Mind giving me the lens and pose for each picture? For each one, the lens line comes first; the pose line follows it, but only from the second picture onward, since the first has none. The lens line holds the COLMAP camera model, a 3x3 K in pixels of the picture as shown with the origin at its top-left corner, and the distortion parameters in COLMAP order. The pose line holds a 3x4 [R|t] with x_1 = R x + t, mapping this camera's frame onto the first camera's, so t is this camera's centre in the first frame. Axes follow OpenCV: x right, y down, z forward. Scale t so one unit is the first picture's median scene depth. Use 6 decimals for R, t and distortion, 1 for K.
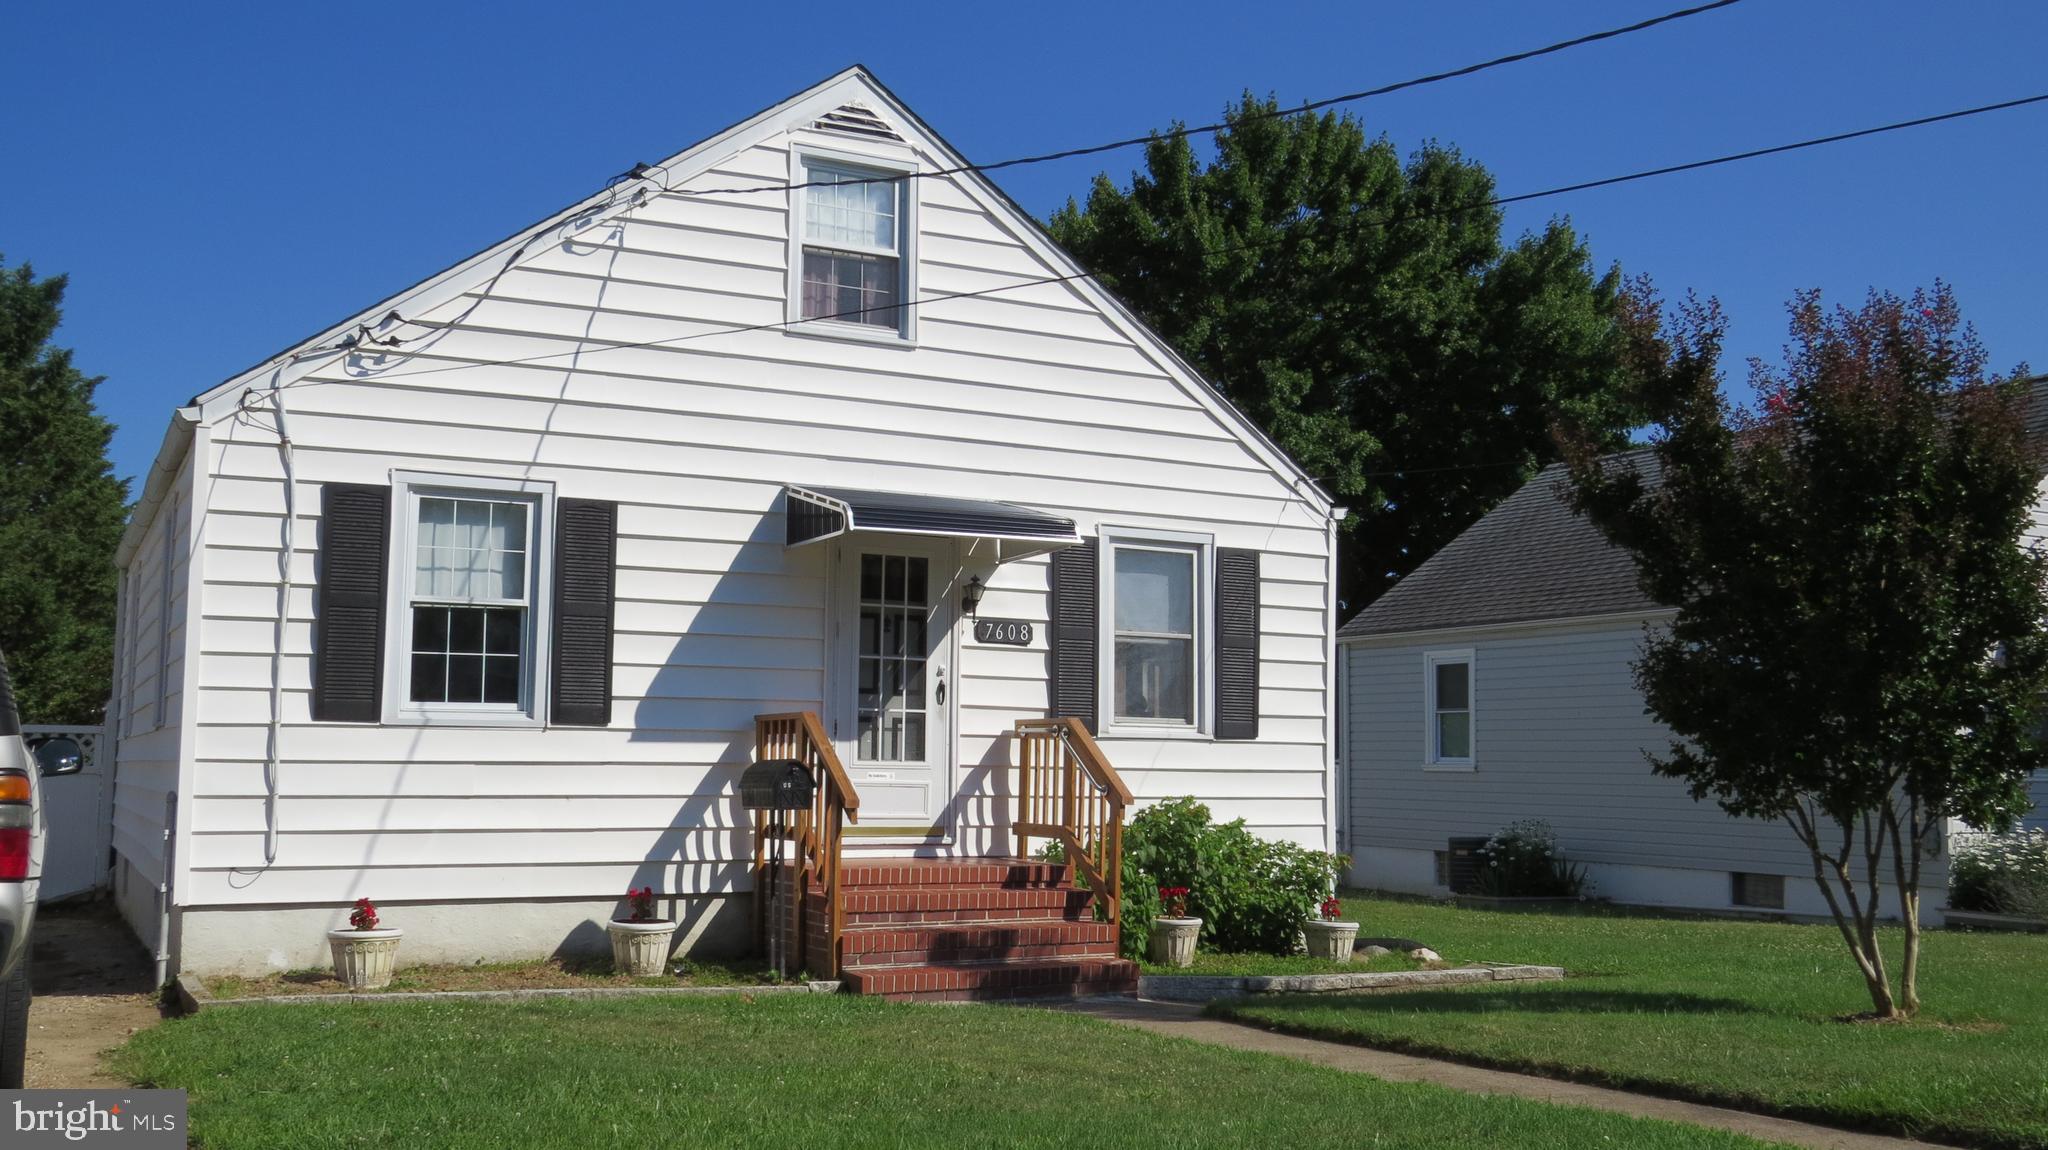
lens RADIAL K [[1869.9, 0, 1028.3], [0, 1869.9, 572.6], [0, 0, 1]] dist [-0.029944, 0.000000]
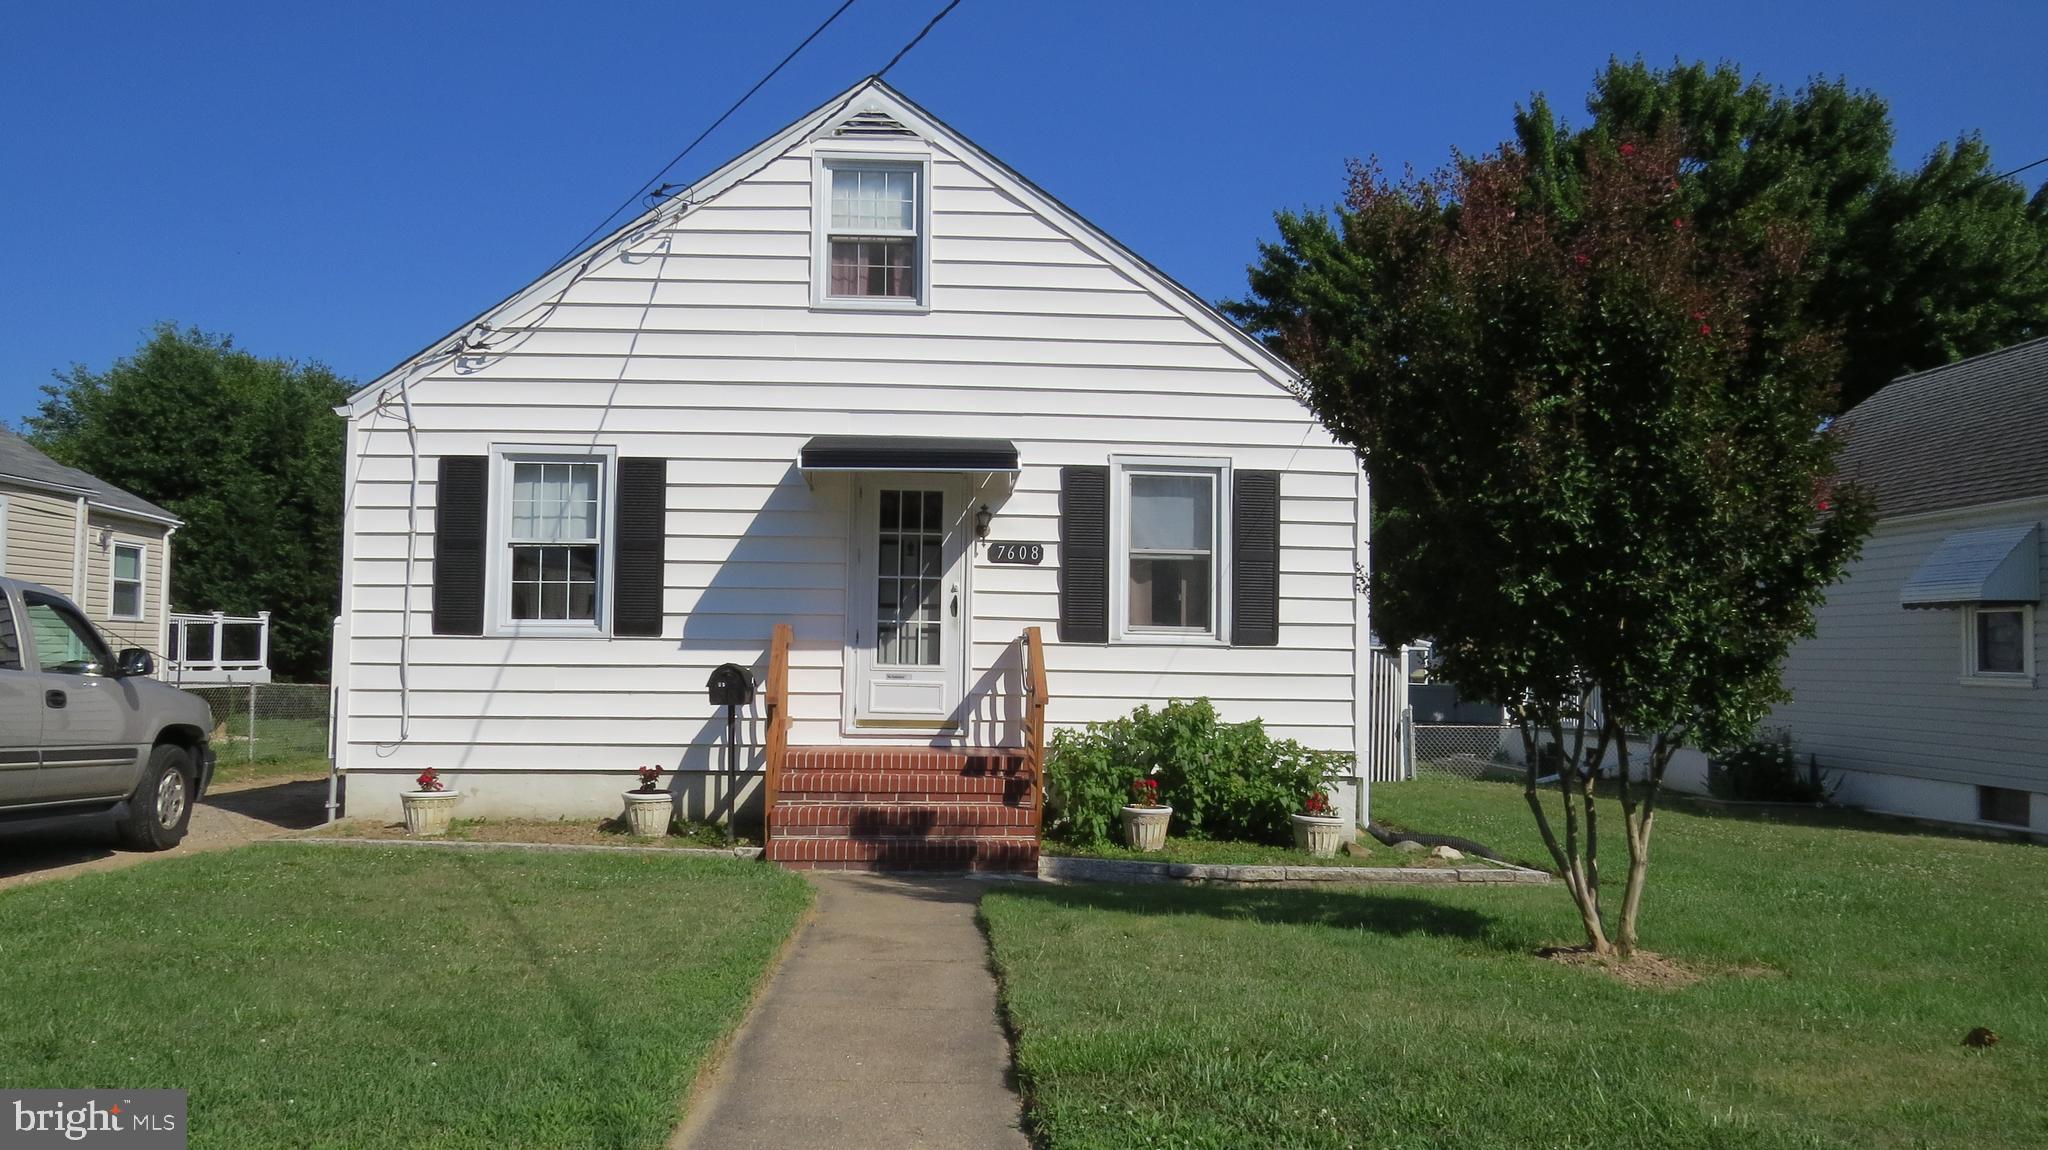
lens RADIAL K [[1450.3, 0, 1021.2], [0, 1450.3, 581.6], [0, 0, 1]] dist [-0.019672, -0.009771]
pose [[0.910233, -0.023502, -0.413428, 0.368425], [0.039691, 0.998743, 0.030611, 0.022823], [0.412189, -0.044272, 0.910022, 0.195699]]
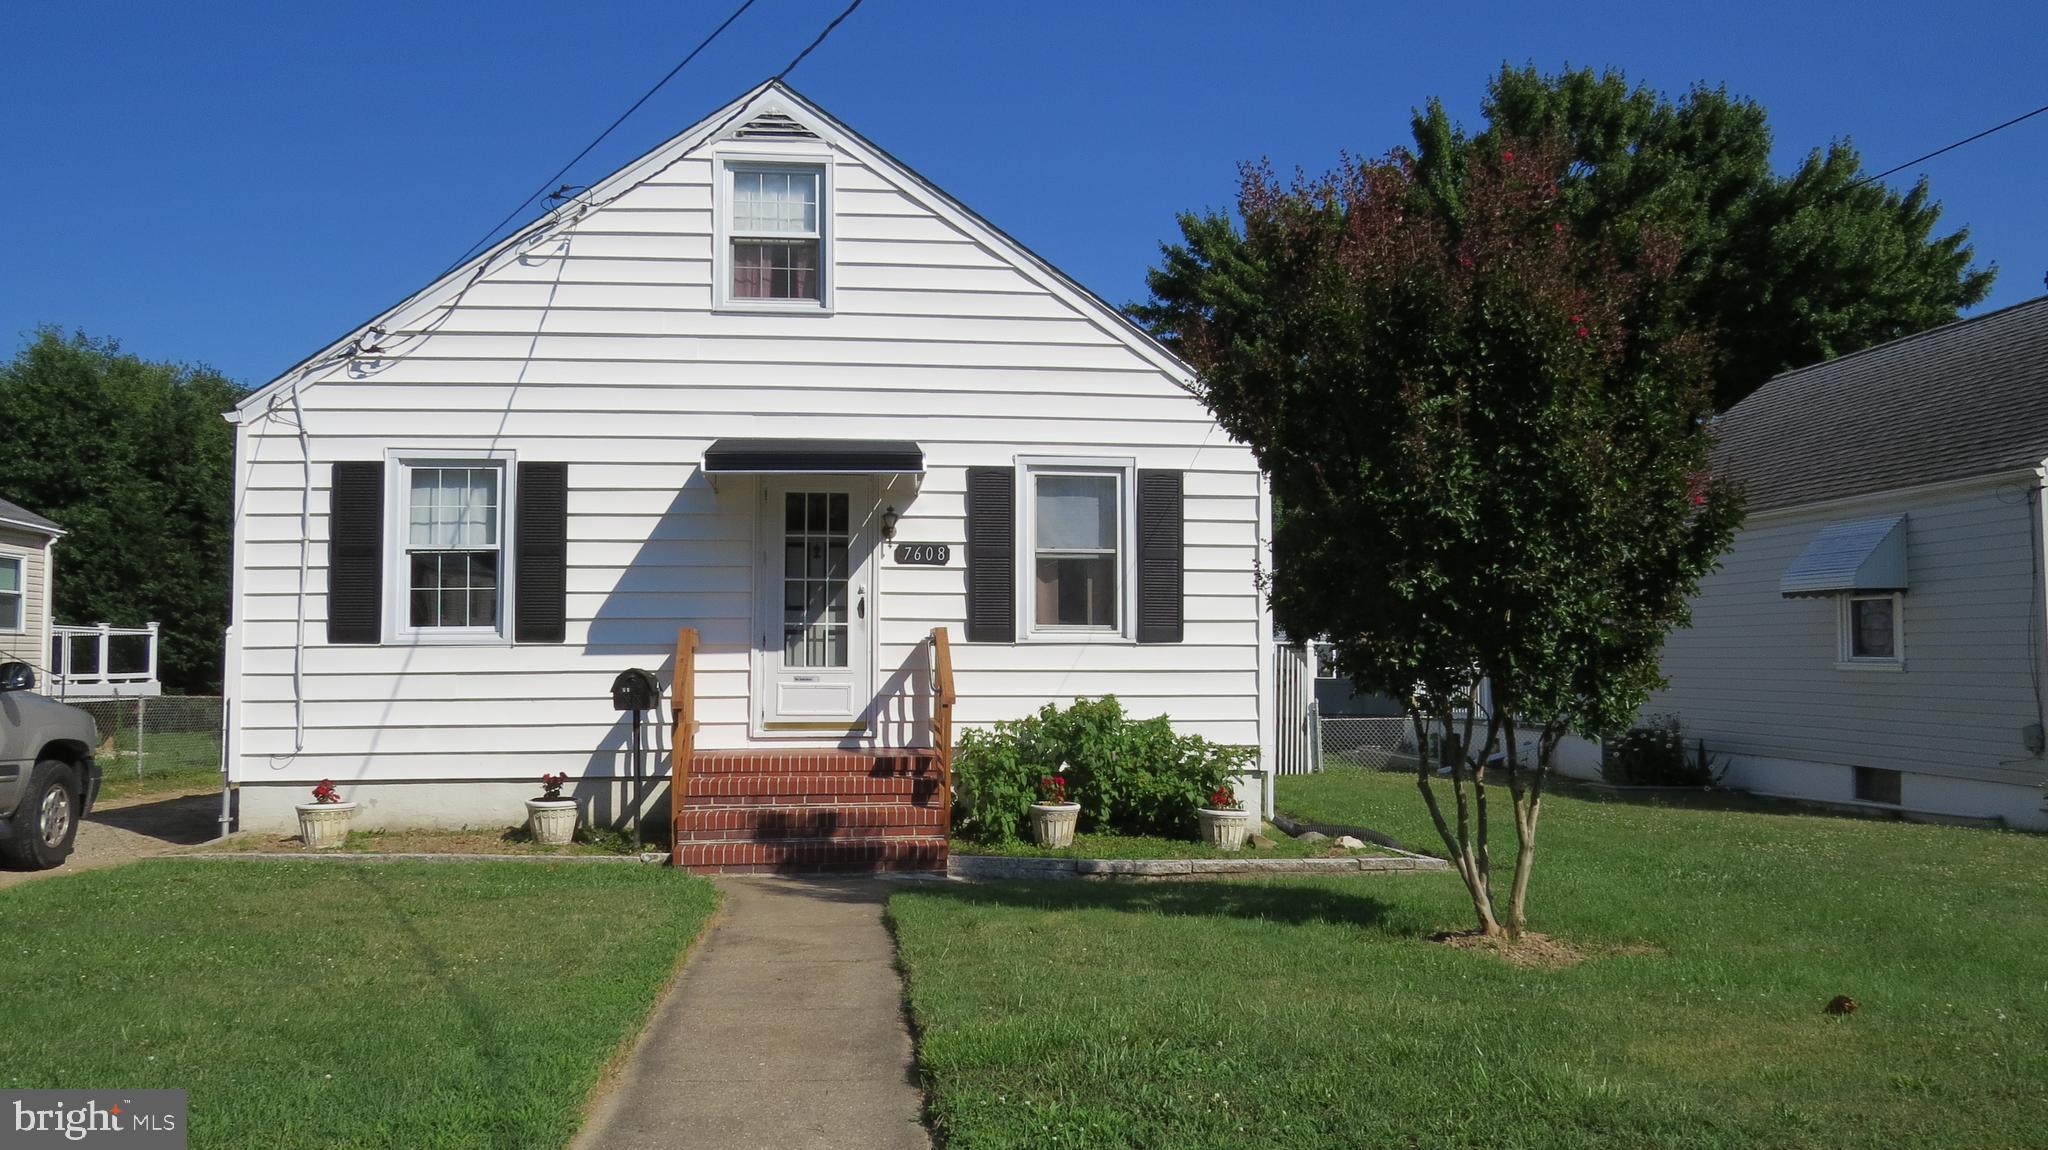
lens RADIAL K [[1450.3, 0, 1021.8], [0, 1450.3, 577.2], [0, 0, 1]] dist [-0.019672, -0.009771]
pose [[0.932959, -0.035869, -0.358191, 0.374636], [0.050053, 0.998284, 0.030403, 0.022679], [0.356486, -0.046293, 0.933153, 0.192497]]
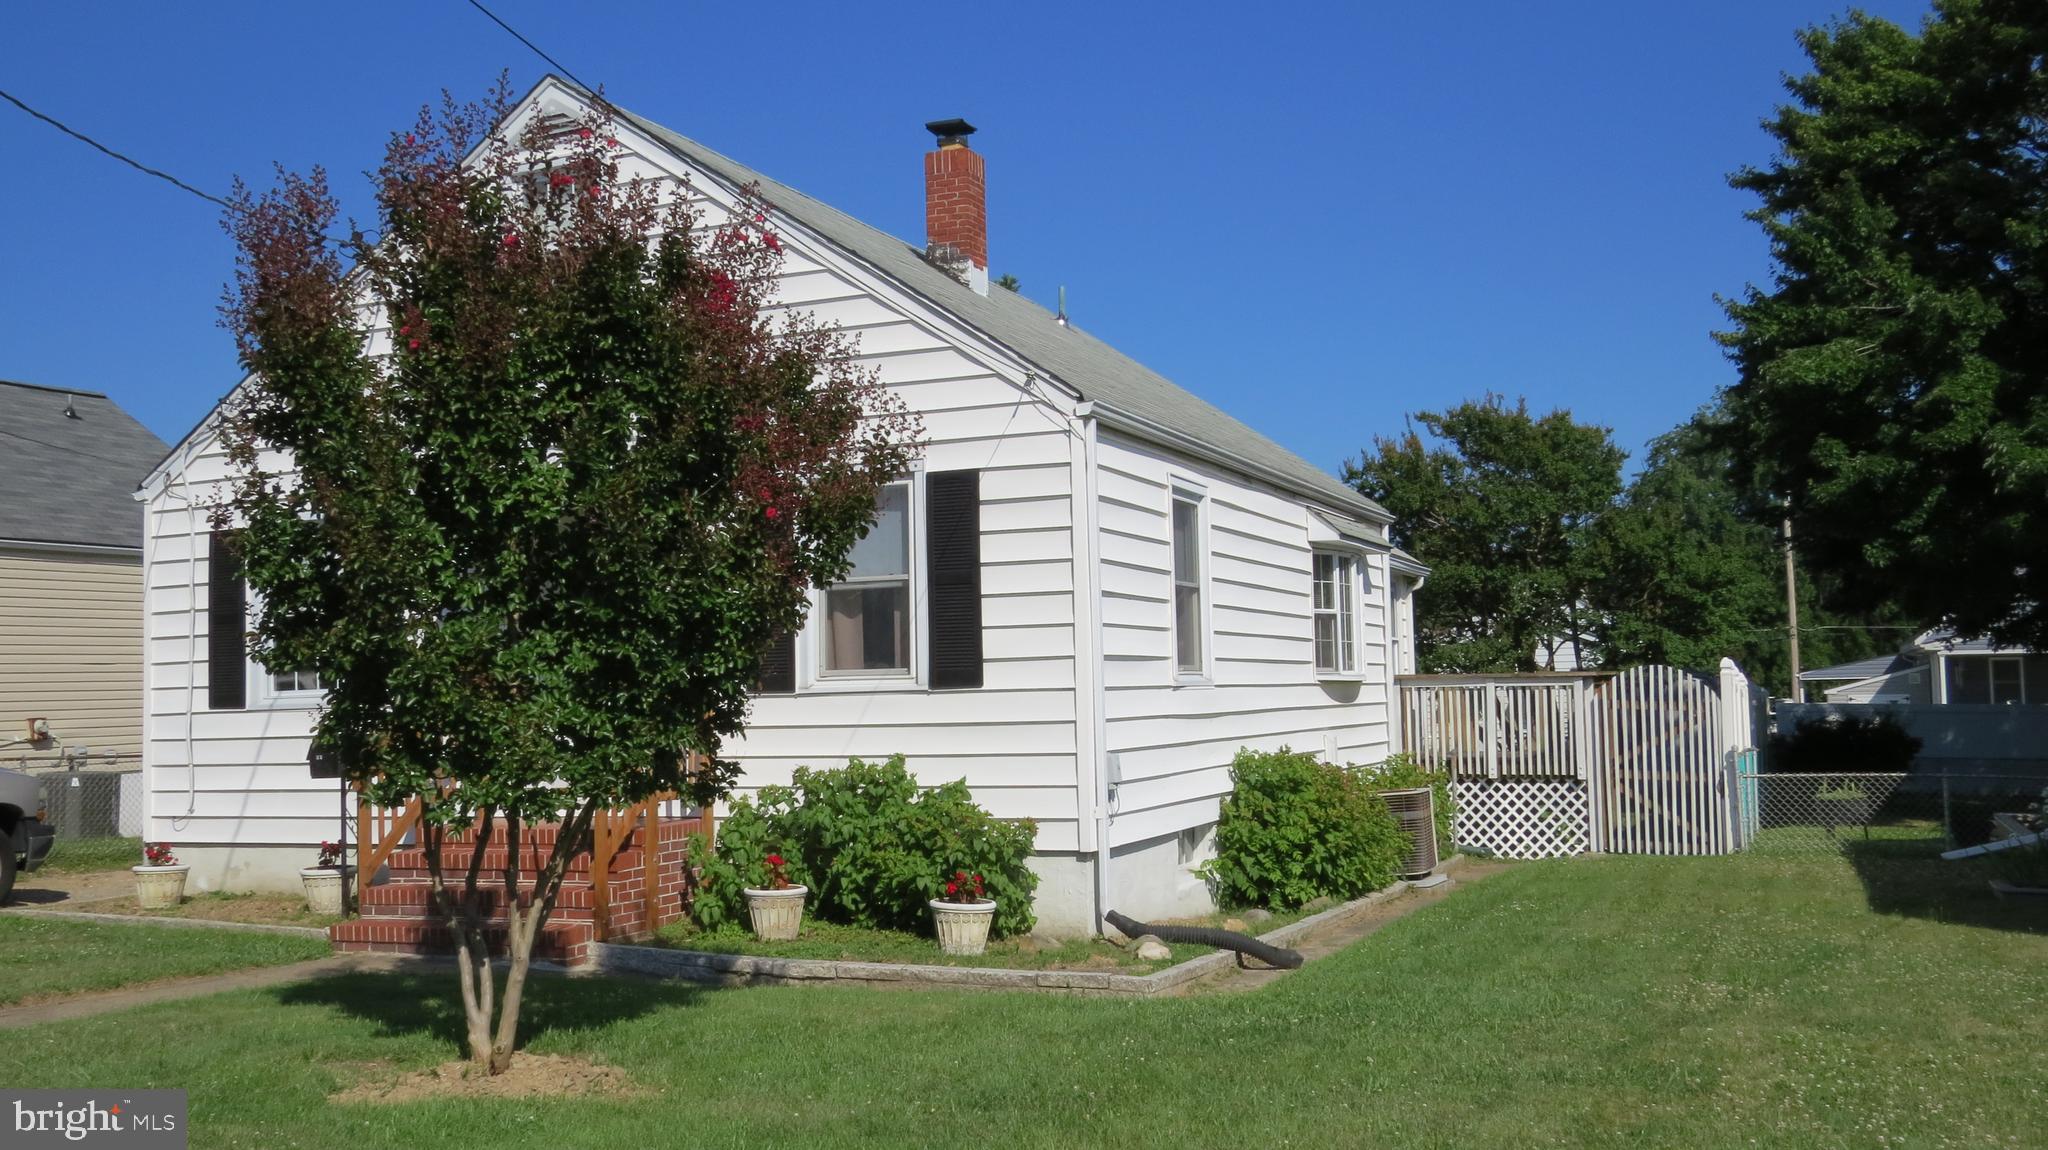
lens RADIAL K [[1869.9, 0, 1029.7], [0, 1869.9, 572.2], [0, 0, 1]] dist [-0.029944, 0.000000]
pose [[0.631731, -0.080174, -0.771031, 0.888319], [0.111543, 0.993688, -0.011936, 0.053914], [0.767121, -0.078463, 0.636686, 0.516361]]
